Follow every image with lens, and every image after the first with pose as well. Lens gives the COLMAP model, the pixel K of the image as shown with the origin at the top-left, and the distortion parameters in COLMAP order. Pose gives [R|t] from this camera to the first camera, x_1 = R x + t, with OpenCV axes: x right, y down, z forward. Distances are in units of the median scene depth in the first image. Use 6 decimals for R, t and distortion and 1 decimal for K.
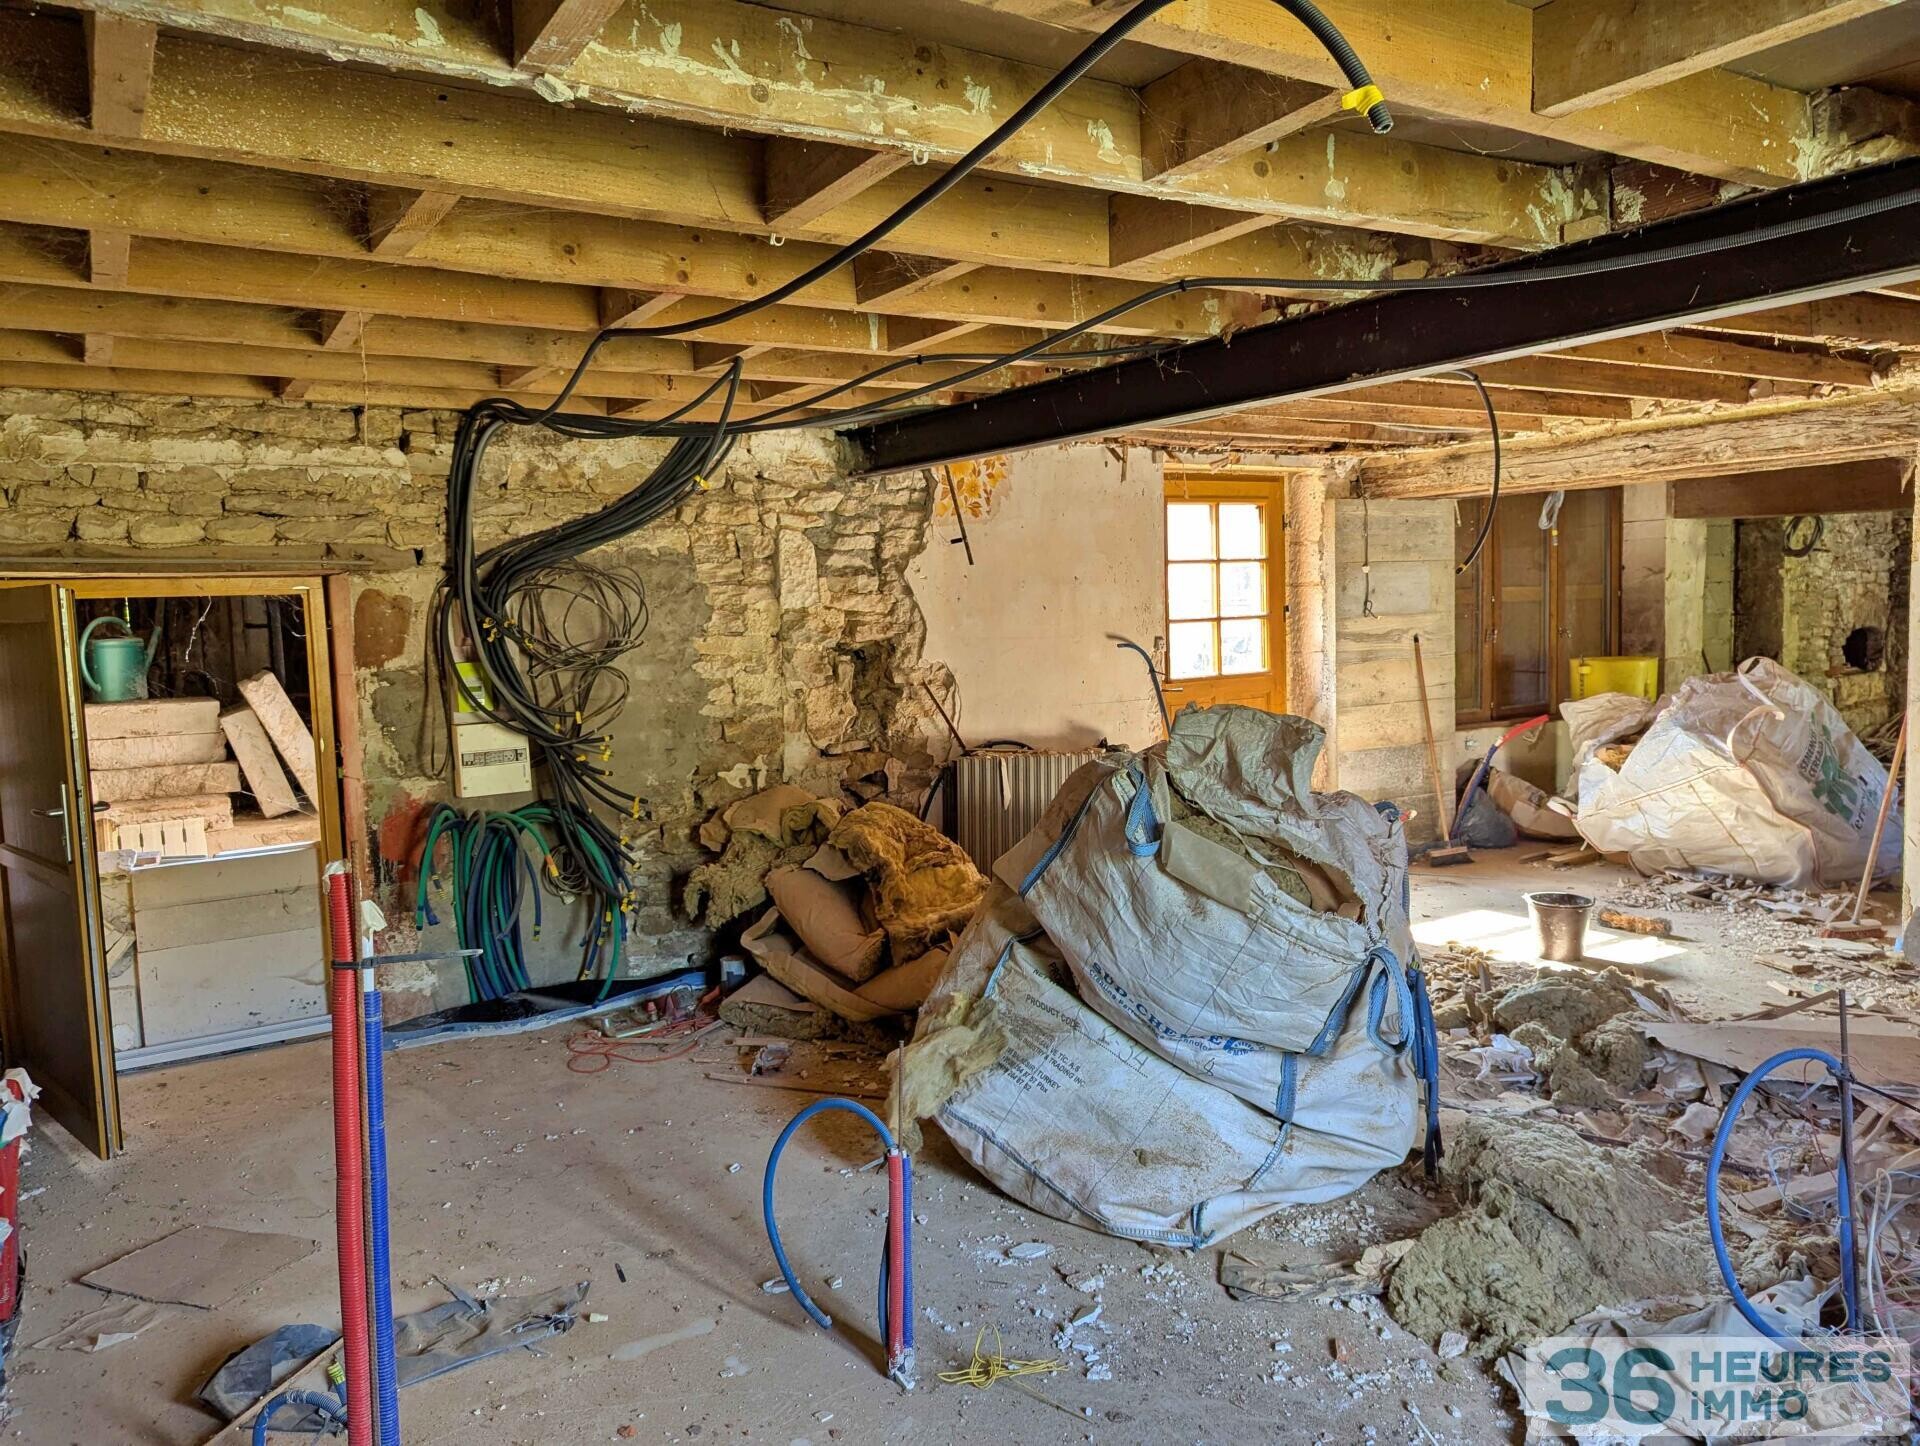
lens RADIAL K [[1357.8, 0, 960.0], [0, 1357.8, 723.0], [0, 0, 1]] dist [0.001222, 0.000206]
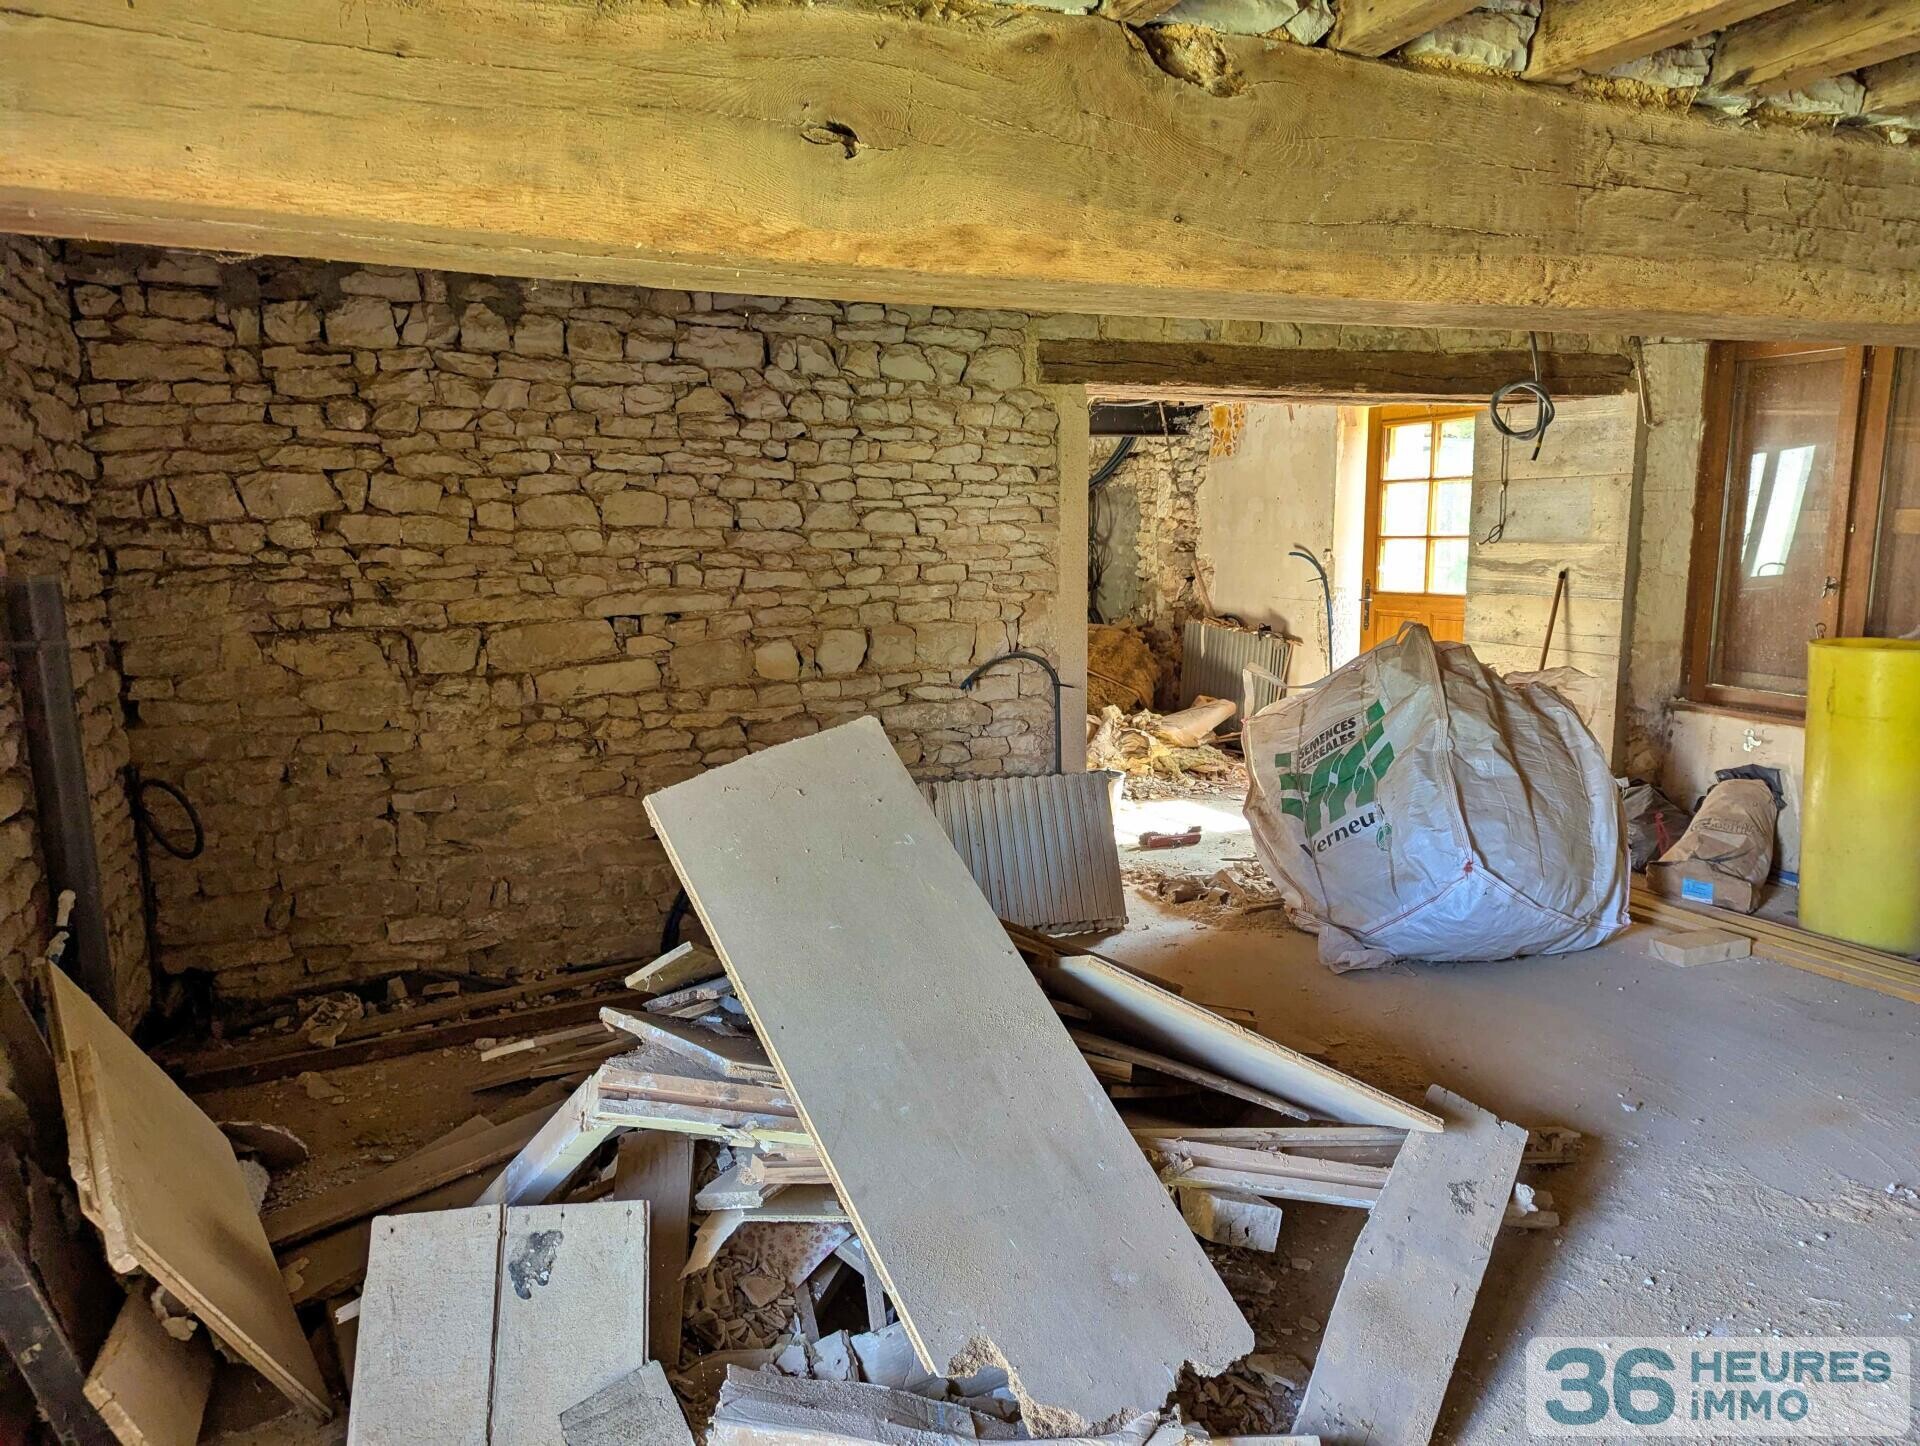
lens RADIAL K [[1357.8, 0, 960.0], [0, 1357.8, 723.0], [0, 0, 1]] dist [0.001222, 0.000206]
pose [[-0.188092, 0.176924, -0.966085, 1.267004], [-0.069484, 0.978779, 0.192777, -0.112336], [0.979690, 0.103387, -0.171807, 0.846176]]
